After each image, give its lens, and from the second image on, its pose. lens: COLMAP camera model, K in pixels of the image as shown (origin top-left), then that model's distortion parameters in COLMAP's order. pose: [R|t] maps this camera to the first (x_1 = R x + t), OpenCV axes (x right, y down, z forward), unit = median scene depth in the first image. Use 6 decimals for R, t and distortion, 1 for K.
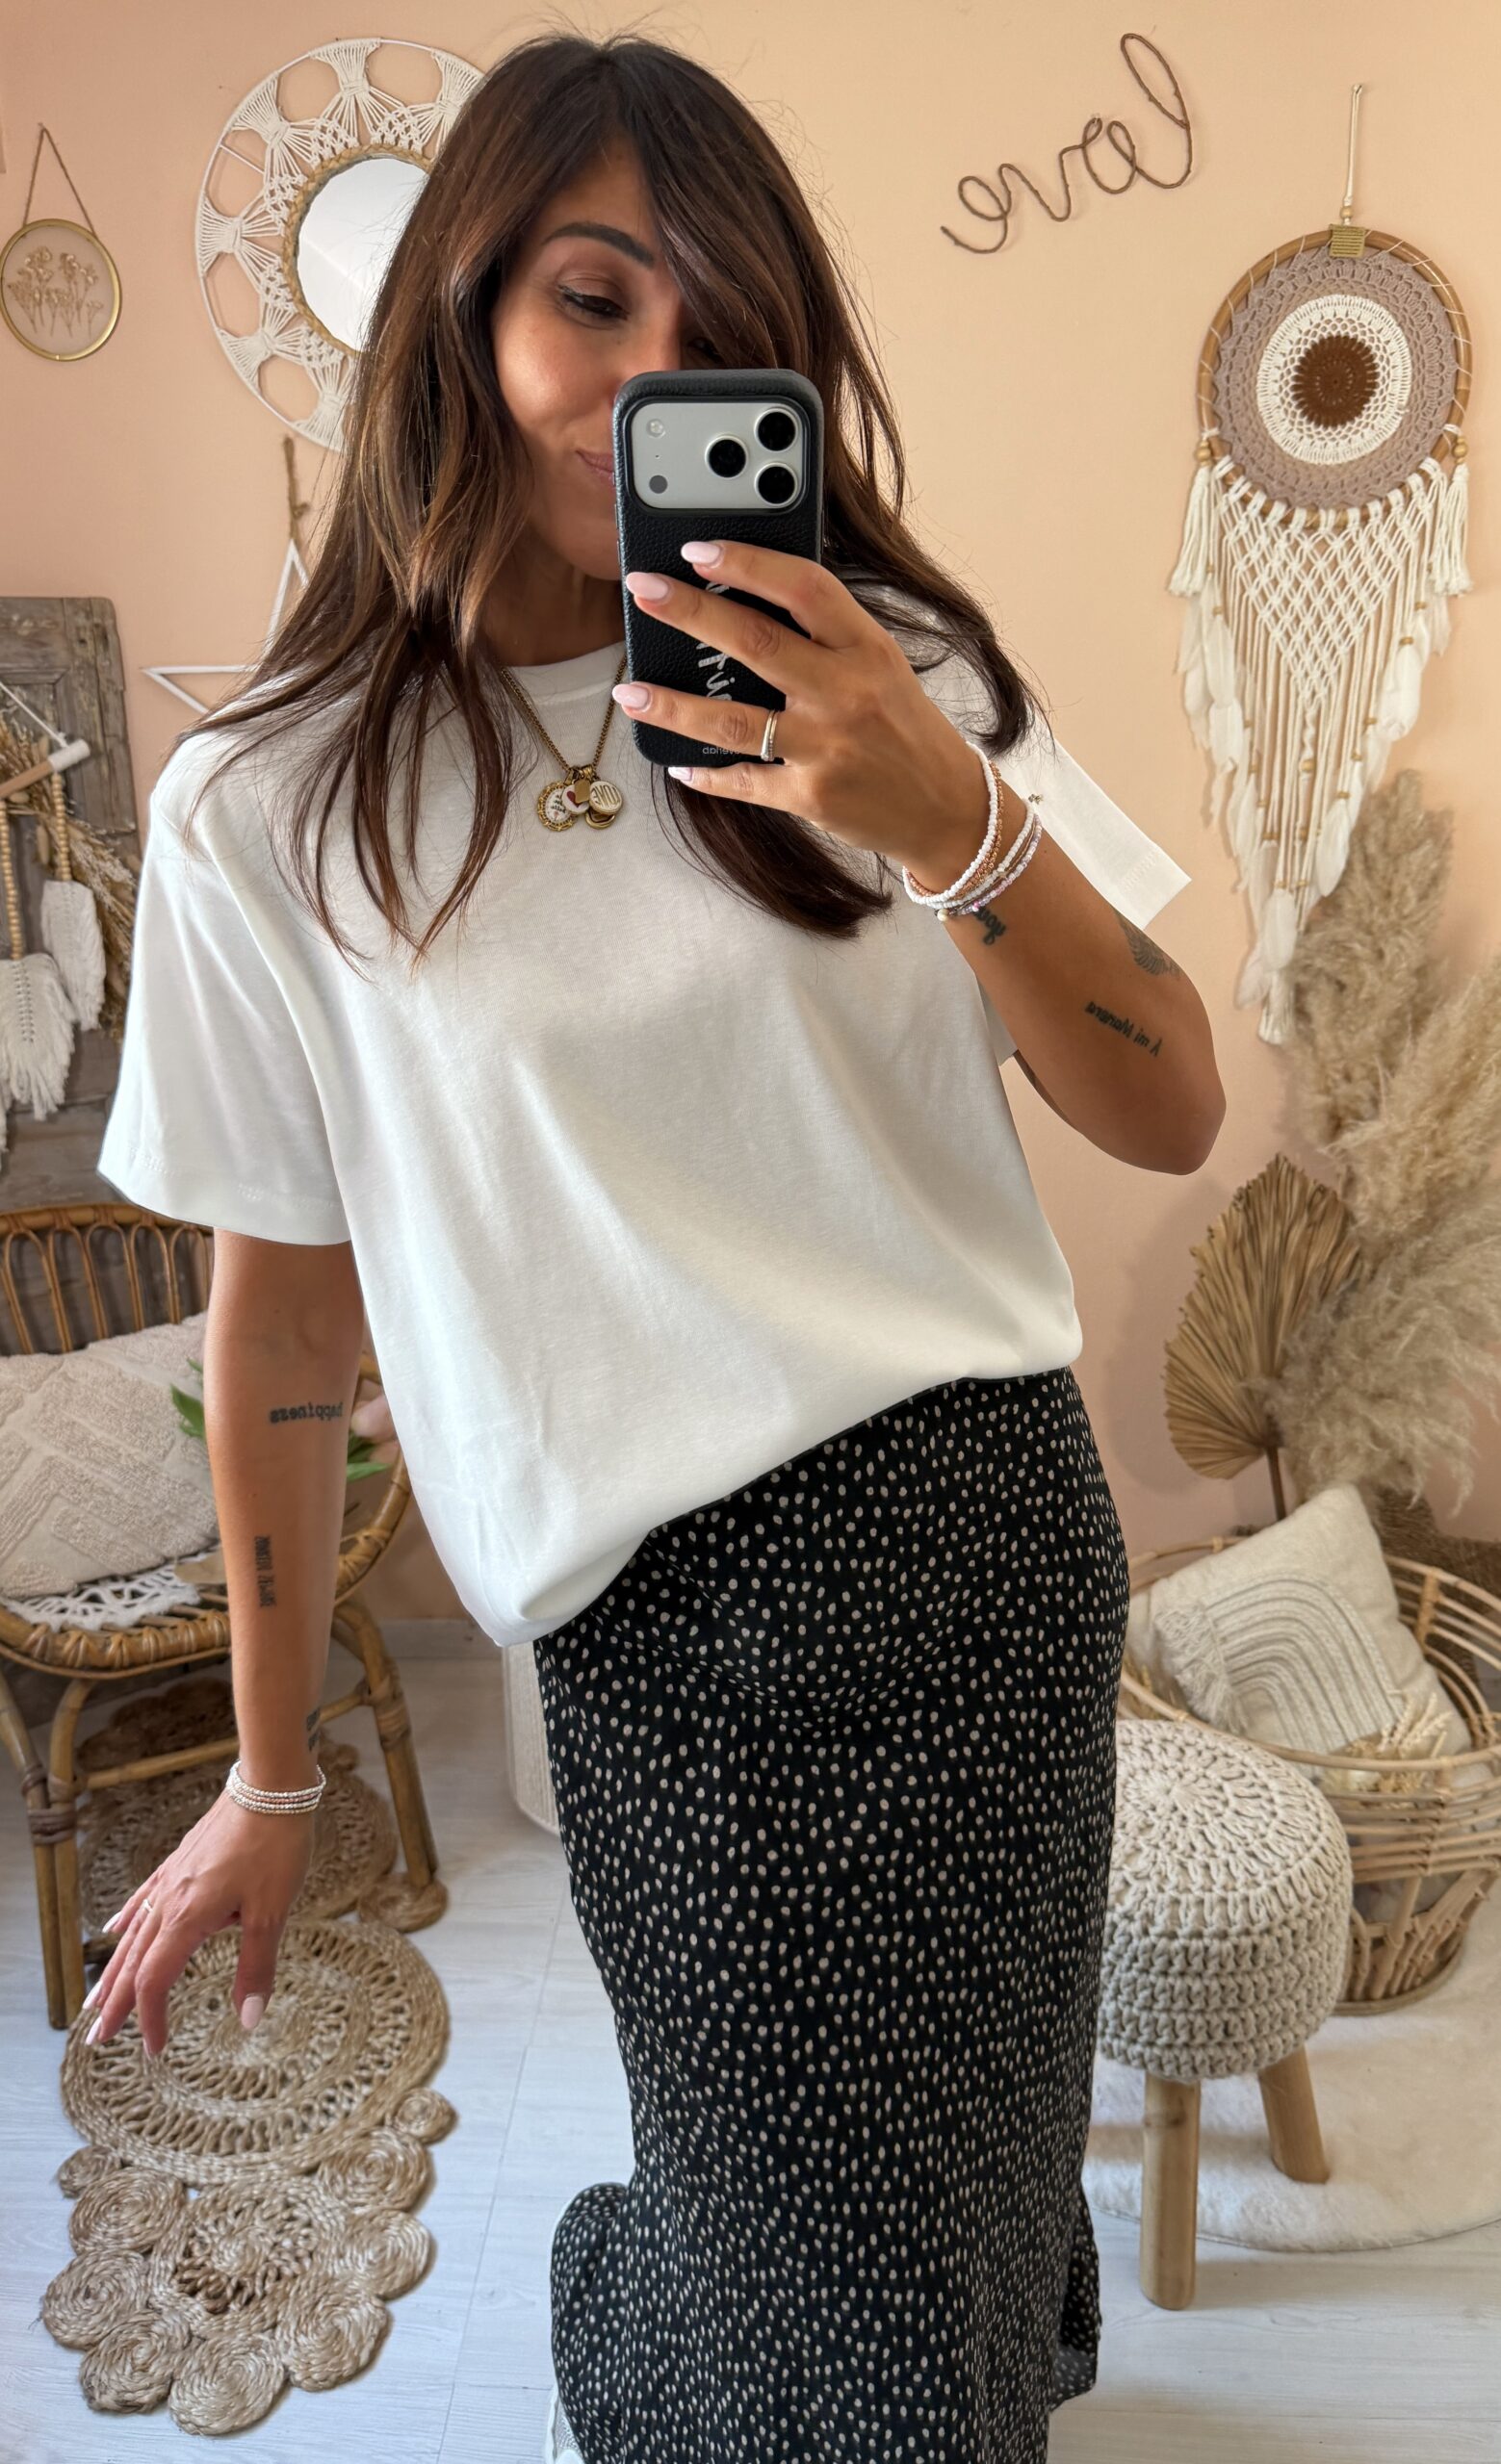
lens RADIAL K [[1666.5, 0, 727.4], [0, 1666.5, 1250.1], [0, 0, 1]] dist [-0.004380, -0.001988]
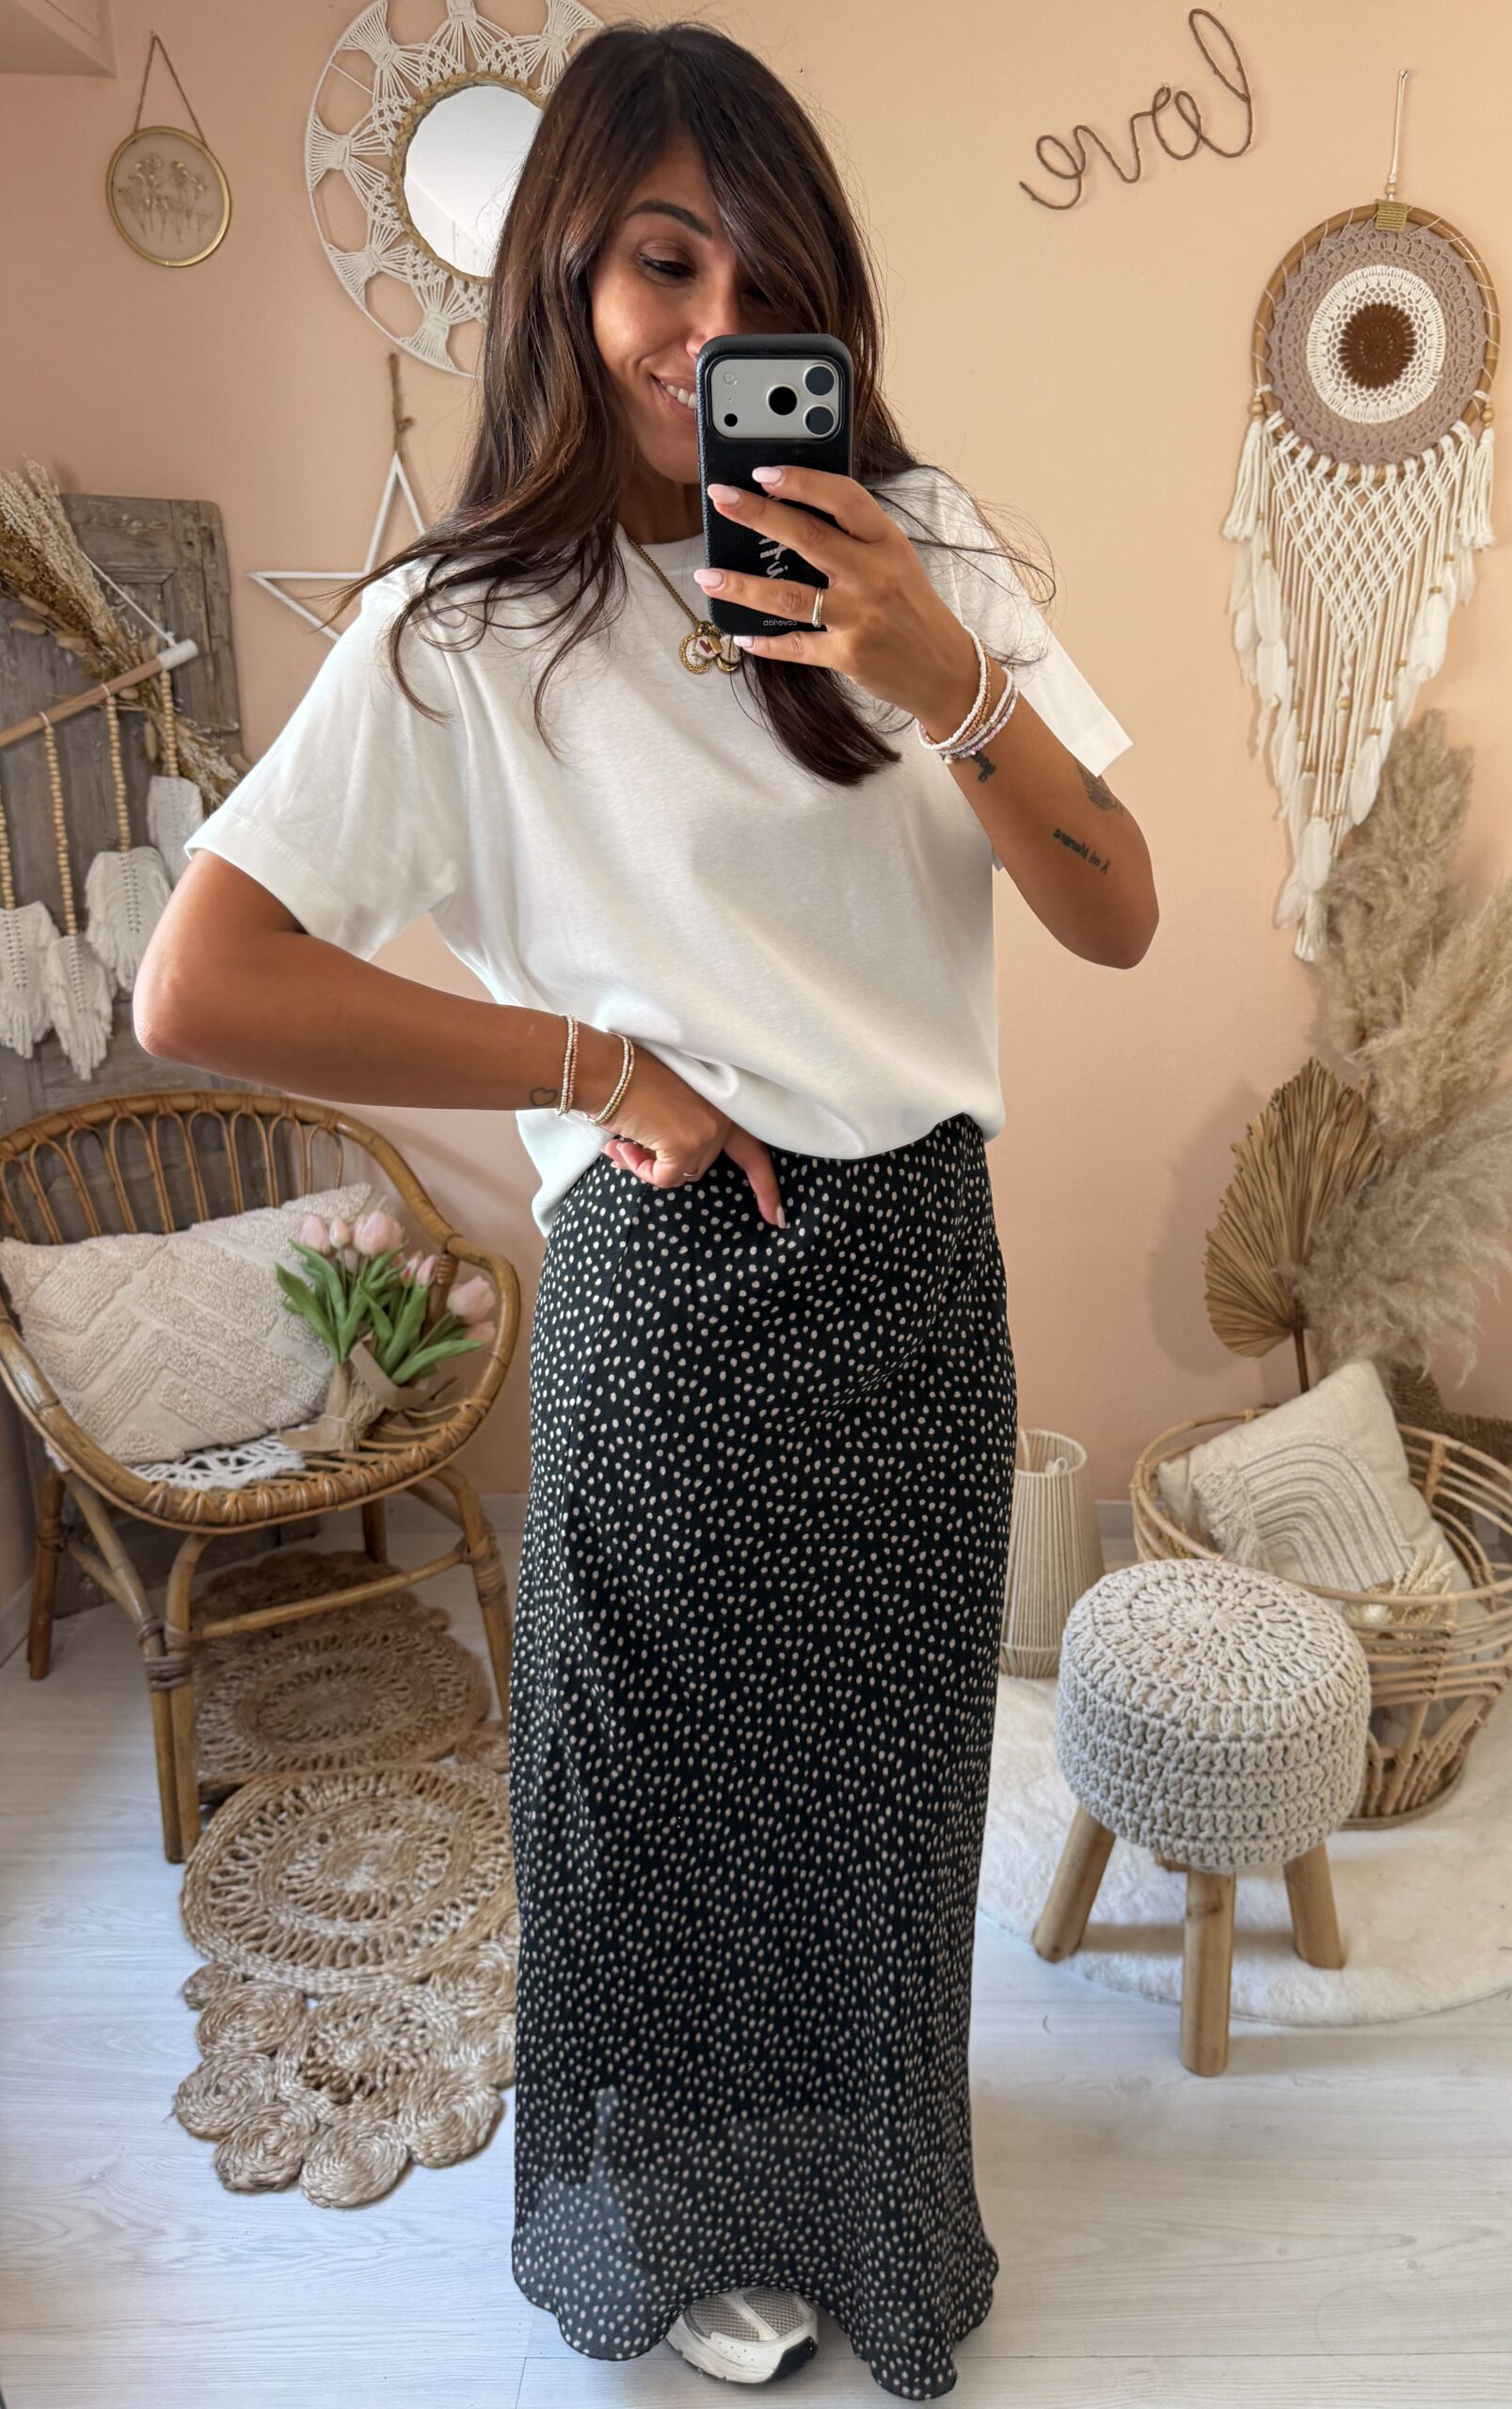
lens RADIAL K [[1620.0, 0, 881.2], [0, 1620.0, 1221.6], [0, 0, 1]] dist [0.006038, -0.010314]
pose [[0.997389, 0.009377, 0.071602, -0.029234], [-0.011281, 0.999592, 0.026235, 0.026140], [-0.071327, -0.026974, 0.997088, -0.050426]]
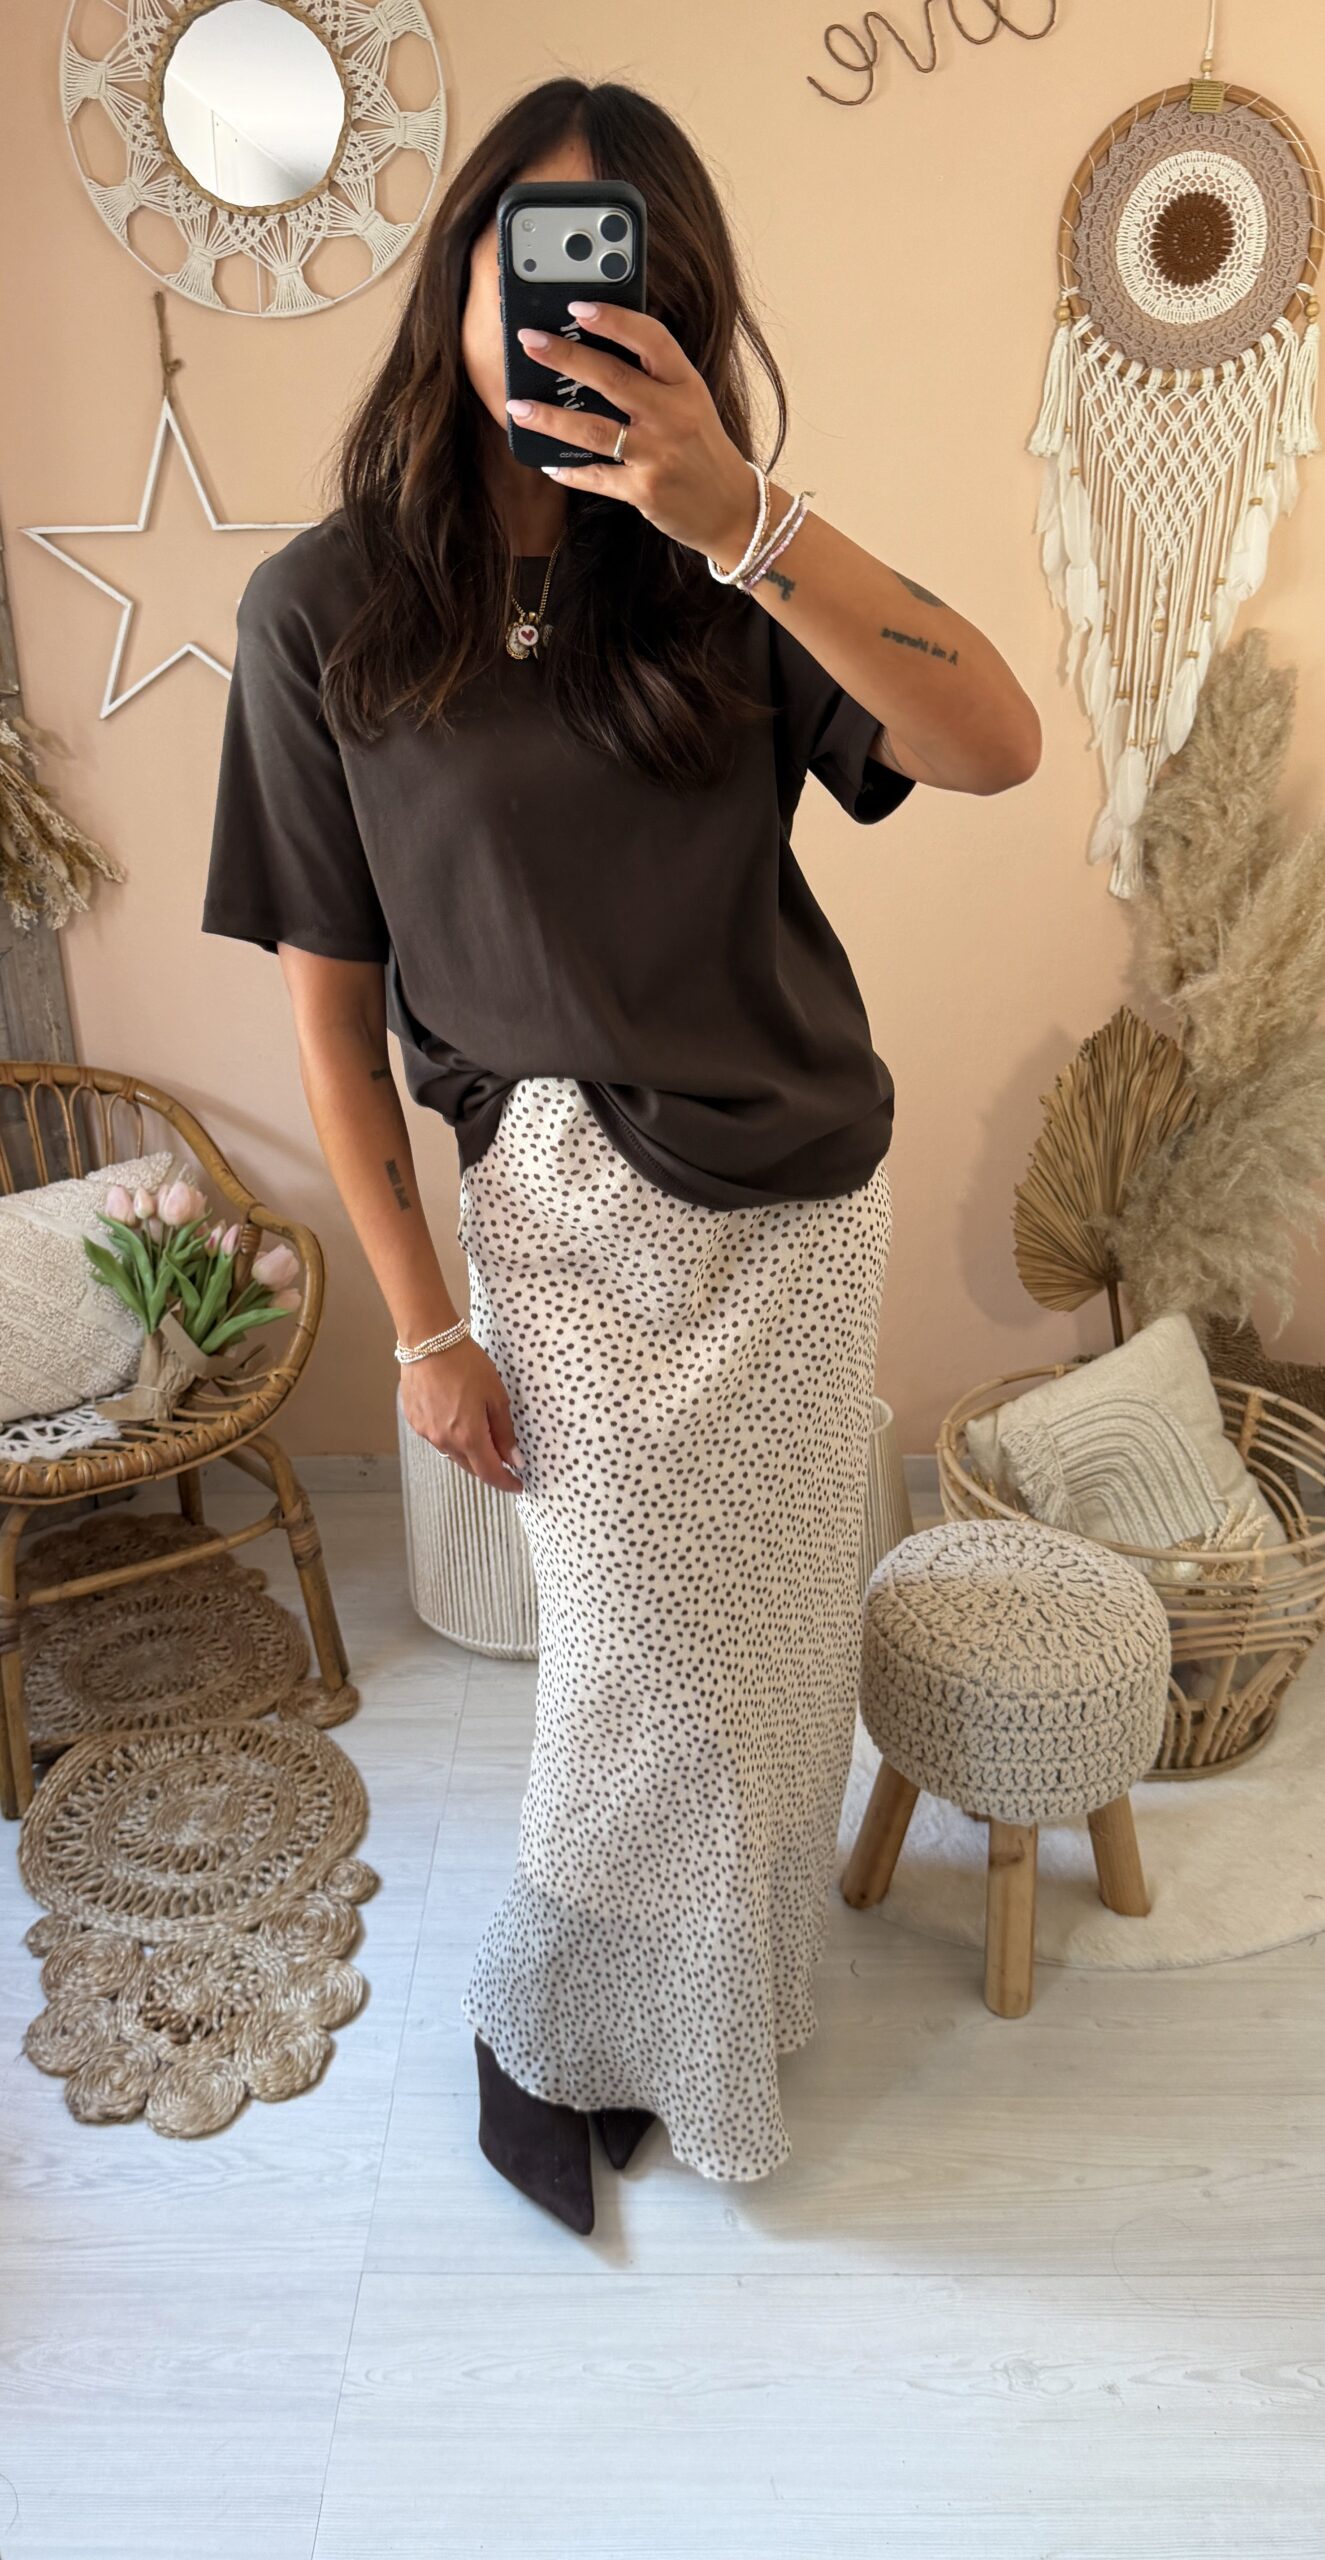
lens RADIAL K [[1712.4, 0, 630.0], [0, 1712.4, 1265.7], [0, 0, 1]] dist [0.032111, -0.038458]
pose [[0.999461, -0.014425, 0.029476, -0.020468], [0.011474, 0.995128, 0.097921, -0.003016], [-0.030745, -0.097530, 0.994758, -0.105616]]
